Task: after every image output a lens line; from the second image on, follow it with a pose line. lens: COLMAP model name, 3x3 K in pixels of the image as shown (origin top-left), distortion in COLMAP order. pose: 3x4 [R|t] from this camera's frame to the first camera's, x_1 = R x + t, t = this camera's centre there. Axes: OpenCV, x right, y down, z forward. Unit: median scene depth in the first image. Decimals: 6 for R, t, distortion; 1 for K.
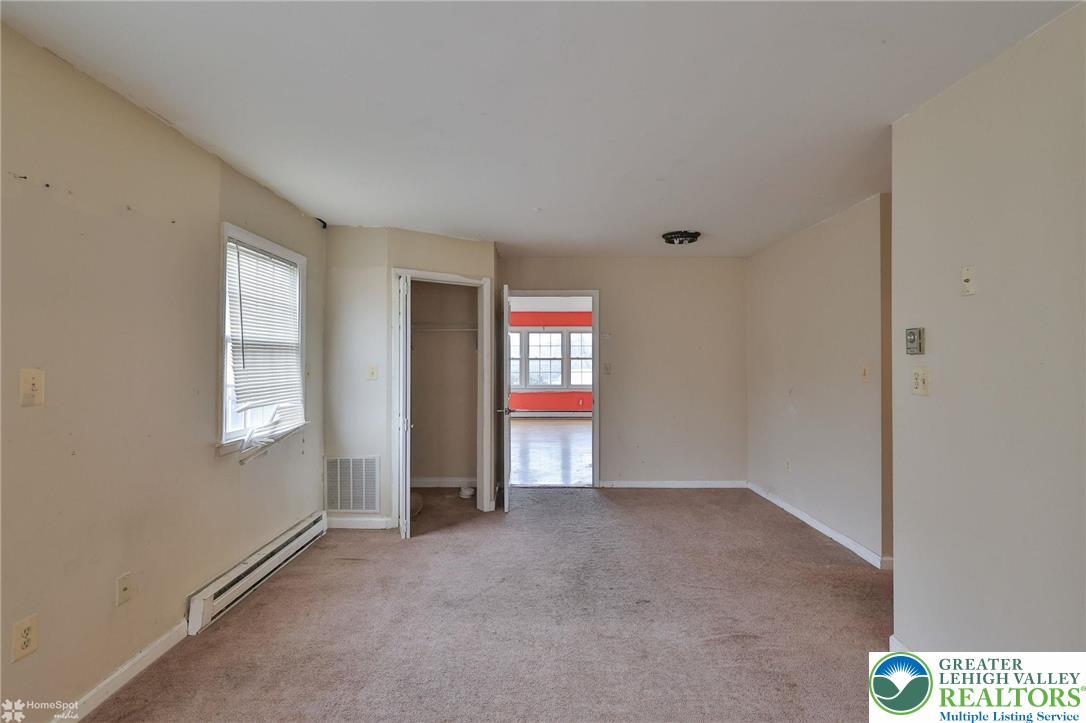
lens RADIAL K [[520.2, 0, 529.1], [0, 520.2, 363.9], [0, 0, 1]] dist [-0.003893, 0.000780]
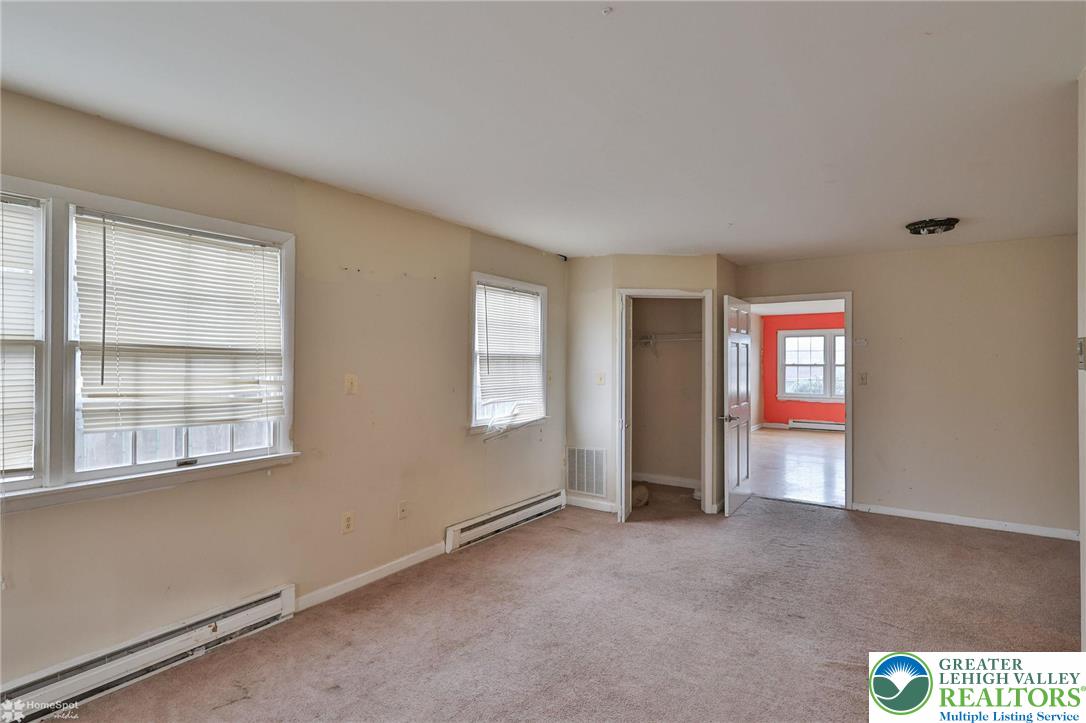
lens RADIAL K [[515.9, 0, 544.9], [0, 515.9, 368.7], [0, 0, 1]] dist [-0.003124, 0.001130]
pose [[0.838336, 0.007333, -0.545104, 0.261648], [-0.007194, 0.999971, 0.002387, -0.008371], [0.545106, 0.001920, 0.838365, -0.060843]]
